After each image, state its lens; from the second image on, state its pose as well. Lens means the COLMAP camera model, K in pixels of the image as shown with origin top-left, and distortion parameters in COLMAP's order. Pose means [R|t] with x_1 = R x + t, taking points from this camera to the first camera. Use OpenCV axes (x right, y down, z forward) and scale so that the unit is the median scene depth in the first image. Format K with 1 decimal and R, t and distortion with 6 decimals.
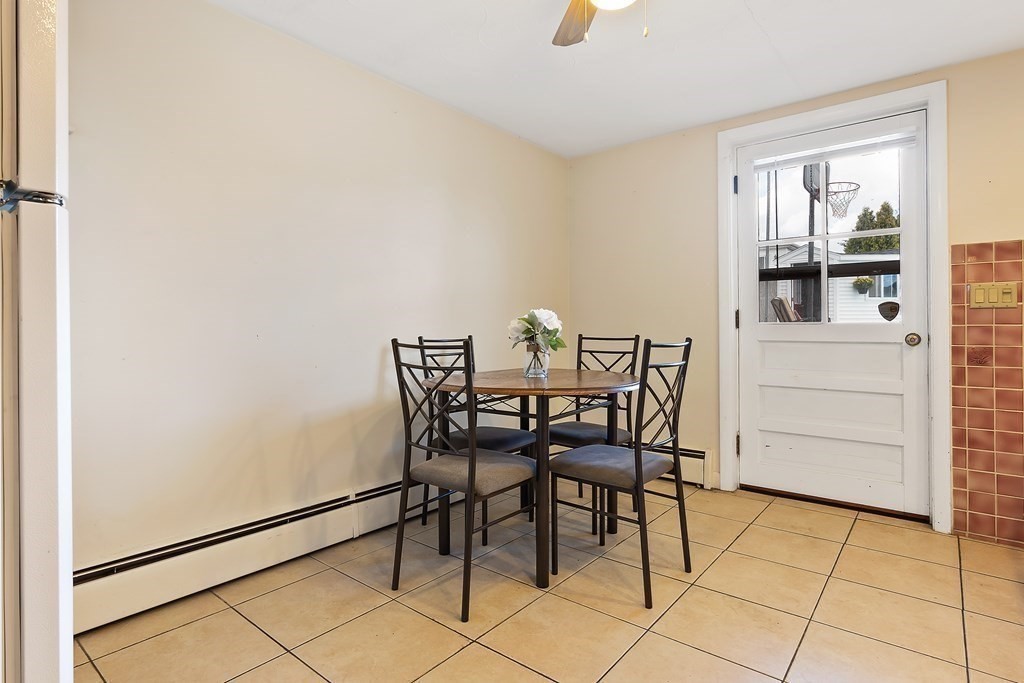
lens RADIAL K [[530.1, 0, 512.0], [0, 530.1, 341.5], [0, 0, 1]] dist [-0.003033, -0.000898]
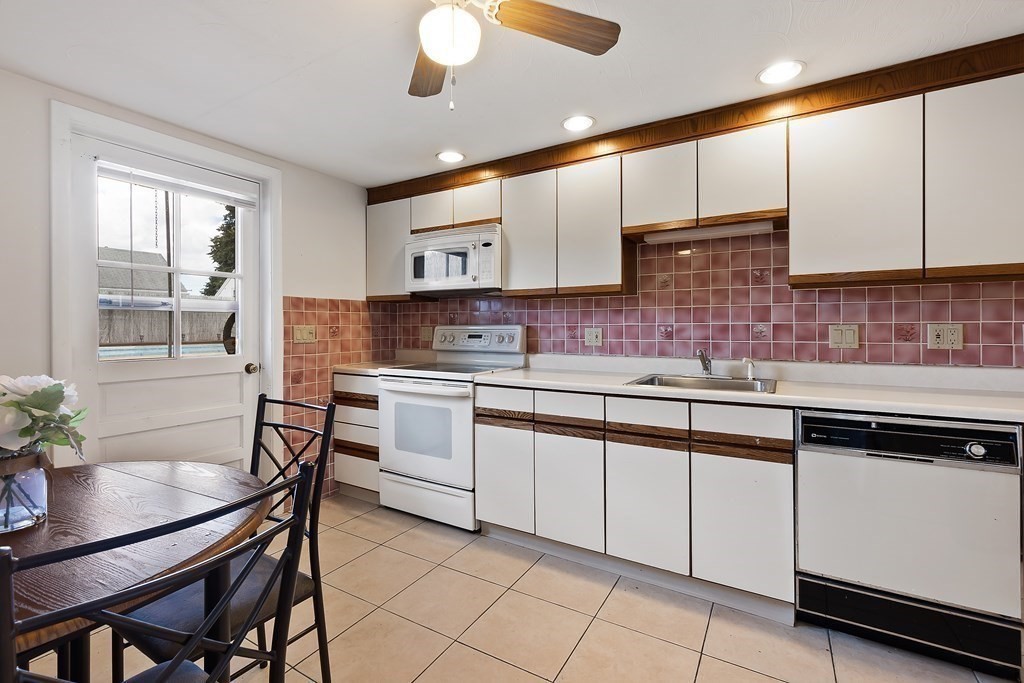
lens RADIAL K [[459.8, 0, 512.0], [0, 459.8, 341.5], [0, 0, 1]] dist [-0.000301, 0.000124]
pose [[-0.139136, -0.018591, 0.990099, -0.403686], [0.028360, 0.999339, 0.022750, -0.079269], [-0.989867, 0.031244, -0.138516, 0.601843]]
